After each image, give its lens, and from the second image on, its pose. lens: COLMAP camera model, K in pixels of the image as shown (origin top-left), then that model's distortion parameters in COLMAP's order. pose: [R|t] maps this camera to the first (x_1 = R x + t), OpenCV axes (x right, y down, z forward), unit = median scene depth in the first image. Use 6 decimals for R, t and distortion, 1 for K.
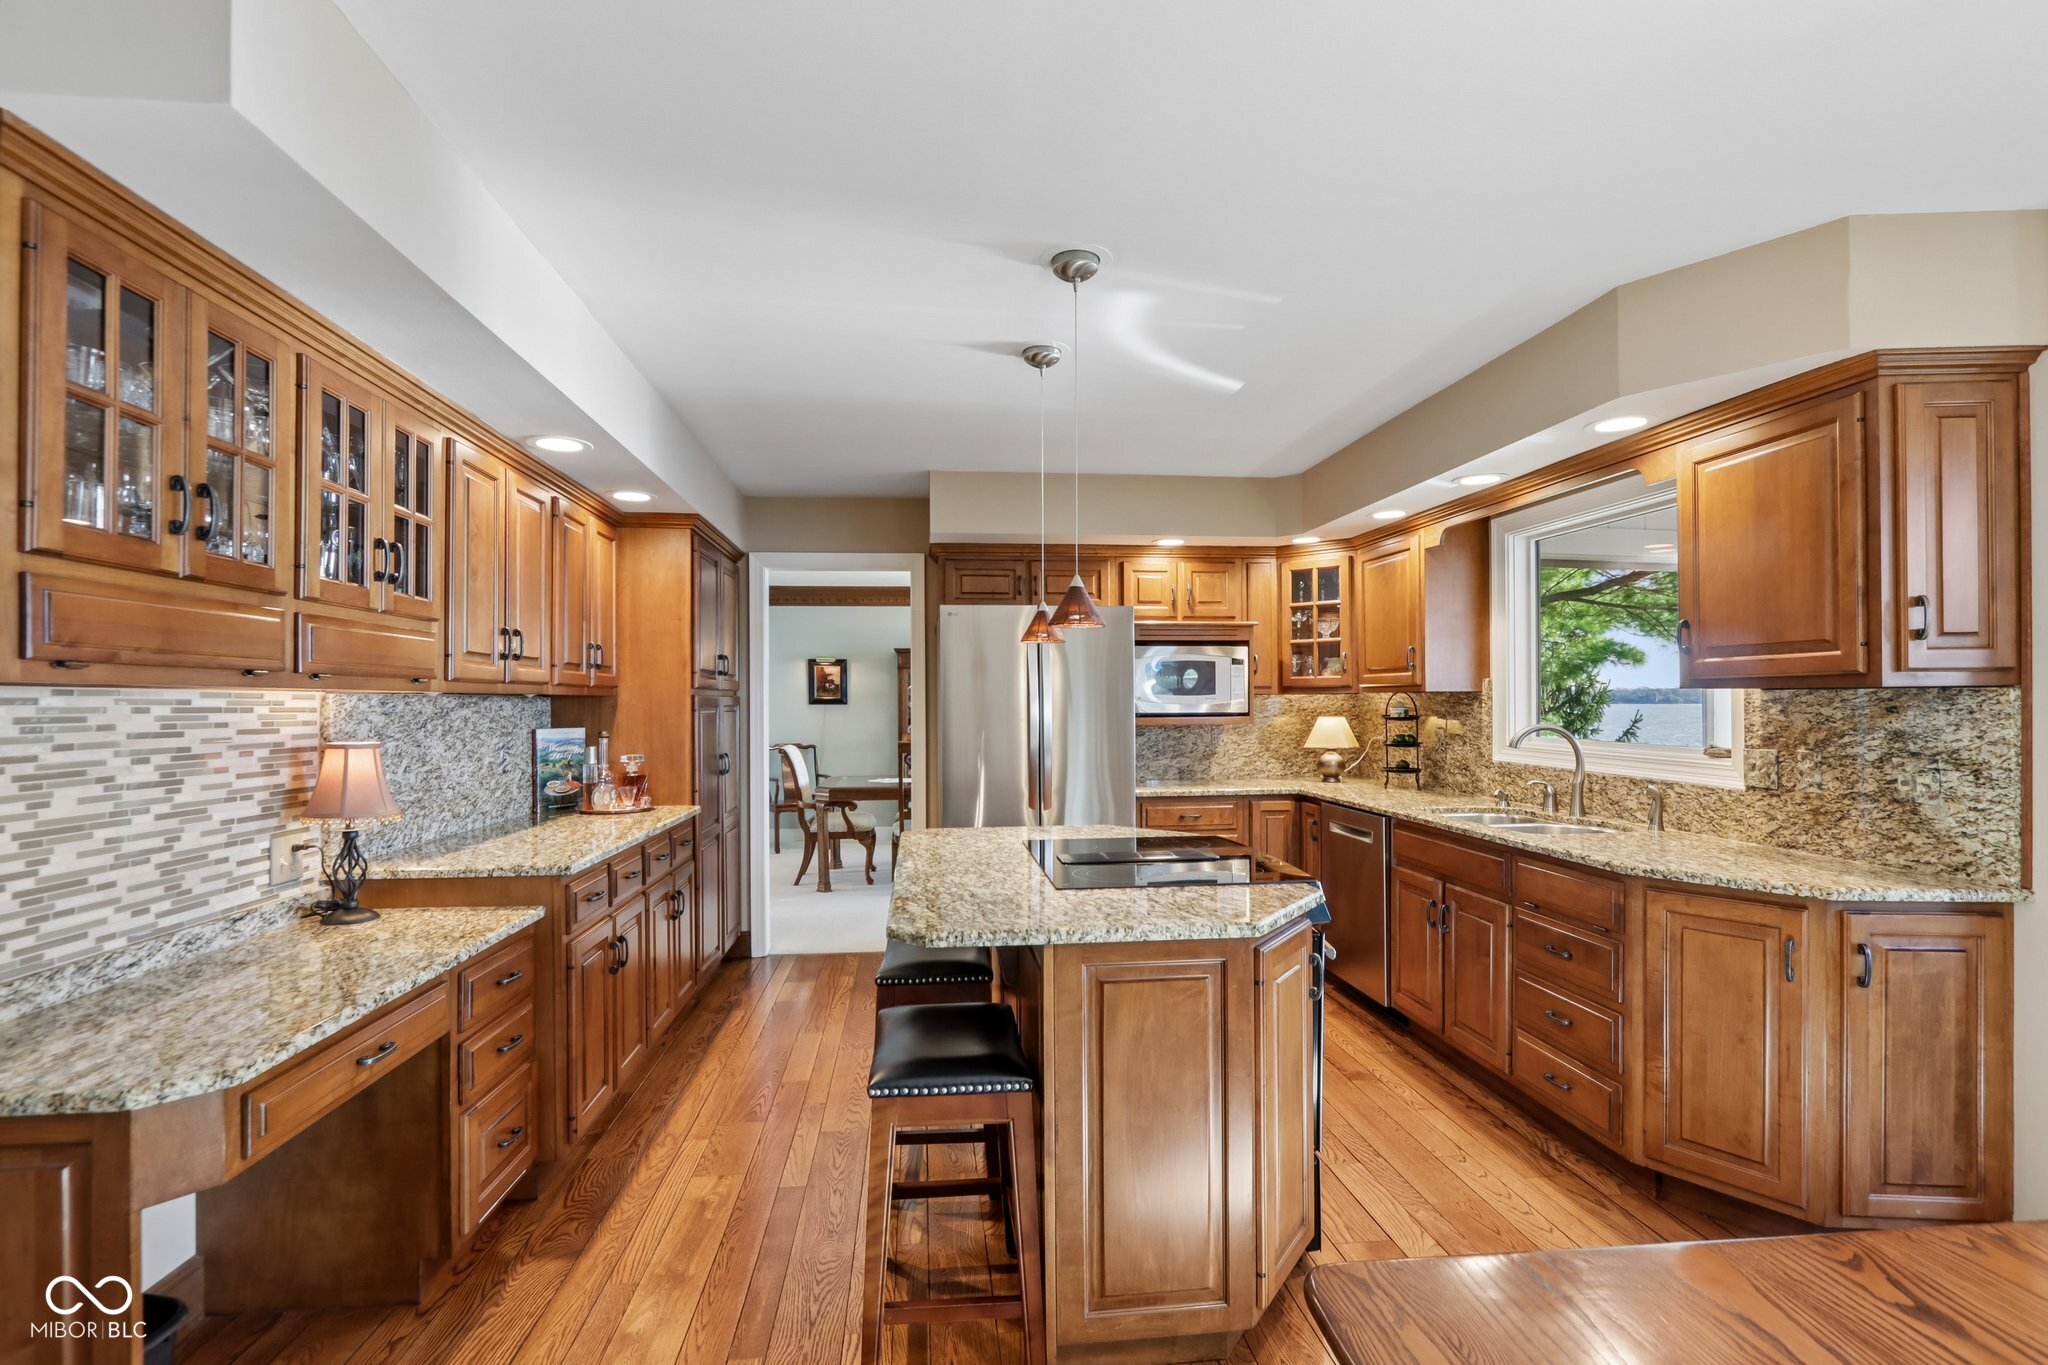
lens RADIAL K [[951.5, 0, 1027.2], [0, 951.5, 695.7], [0, 0, 1]] dist [-0.010588, 0.000940]
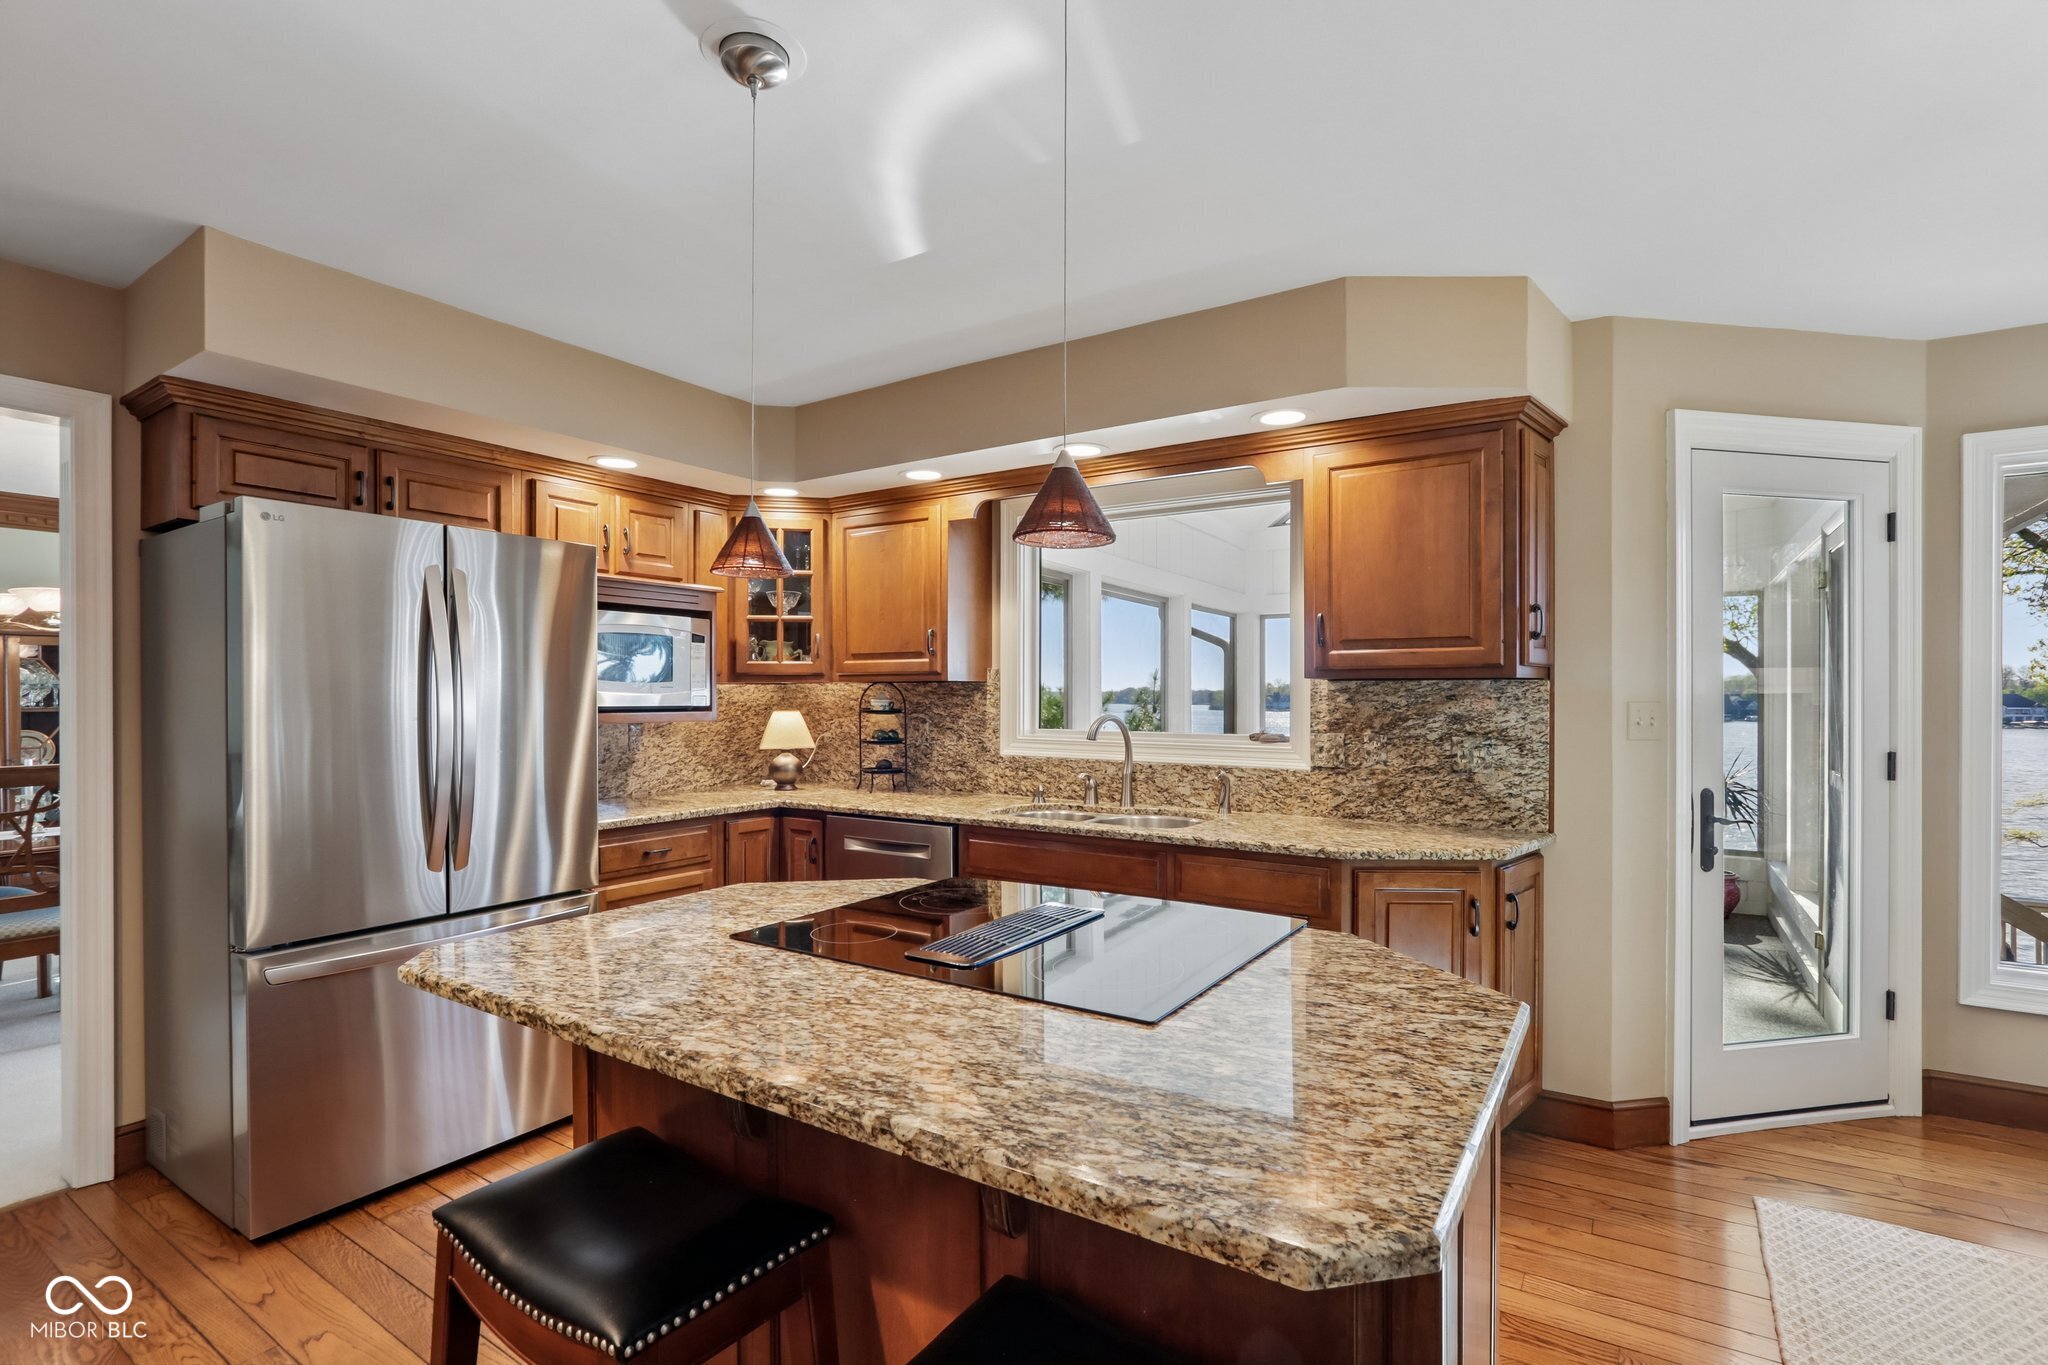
lens RADIAL K [[951.5, 0, 1027.2], [0, 951.5, 695.7], [0, 0, 1]] dist [-0.010588, 0.000940]
pose [[0.637998, 0.005596, 0.770018, -0.334948], [-0.006613, 0.999977, -0.001788, 0.016073], [-0.770009, -0.003951, 0.638020, 0.559240]]
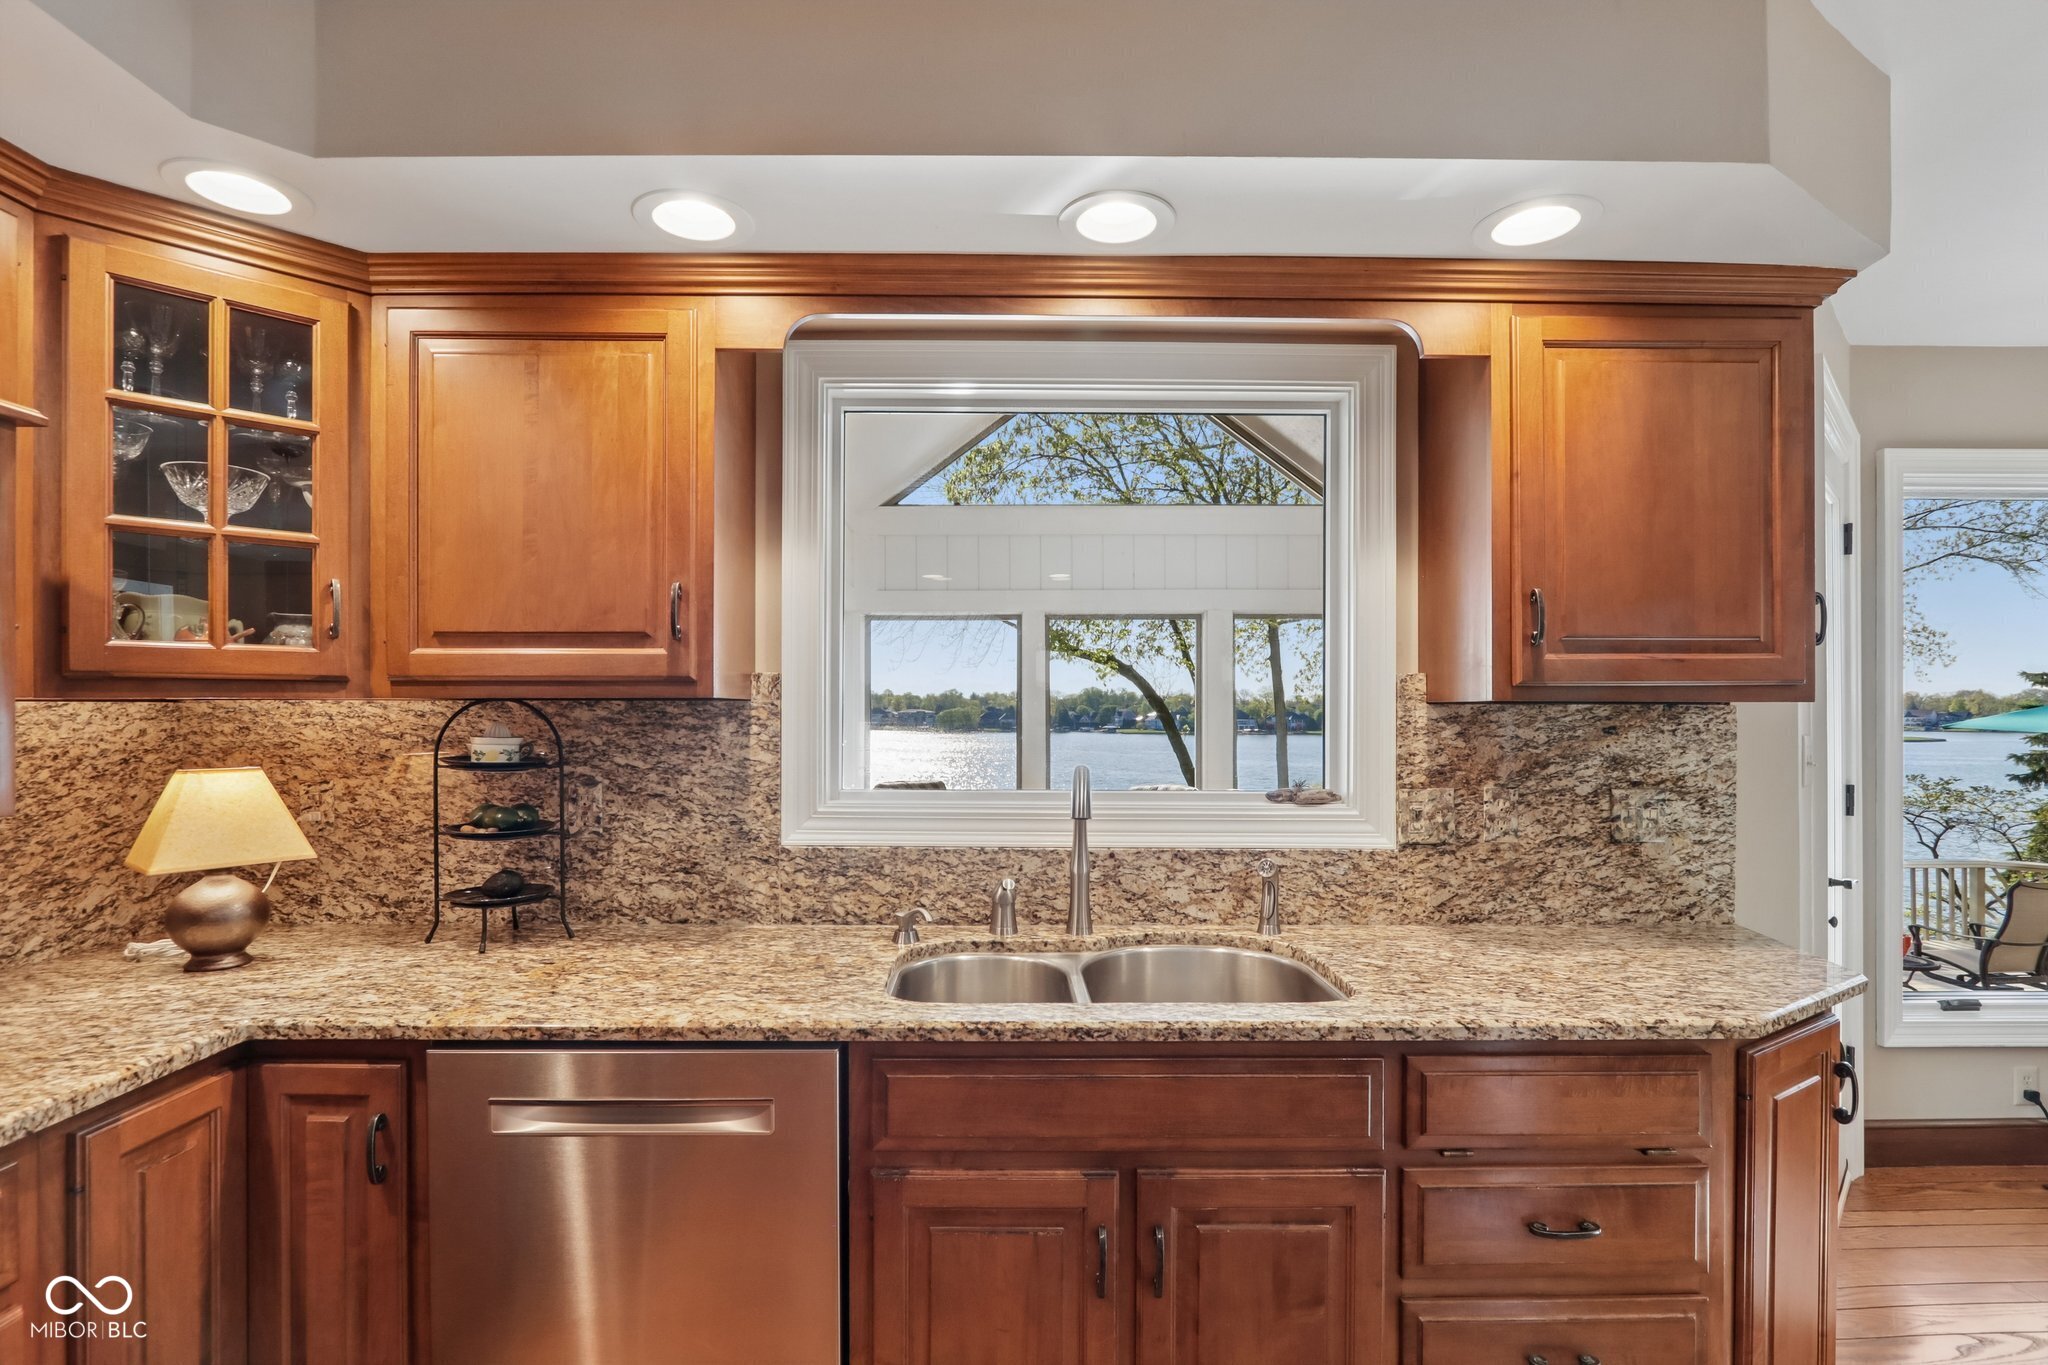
lens RADIAL K [[975.2, 0, 1013.5], [0, 975.2, 710.4], [0, 0, 1]] dist [-0.010916, -0.000145]
pose [[0.108543, 0.005515, 0.994076, 0.025453], [-0.004811, 0.999976, -0.005022, 0.003681], [-0.994080, -0.004237, 0.108567, 1.244638]]
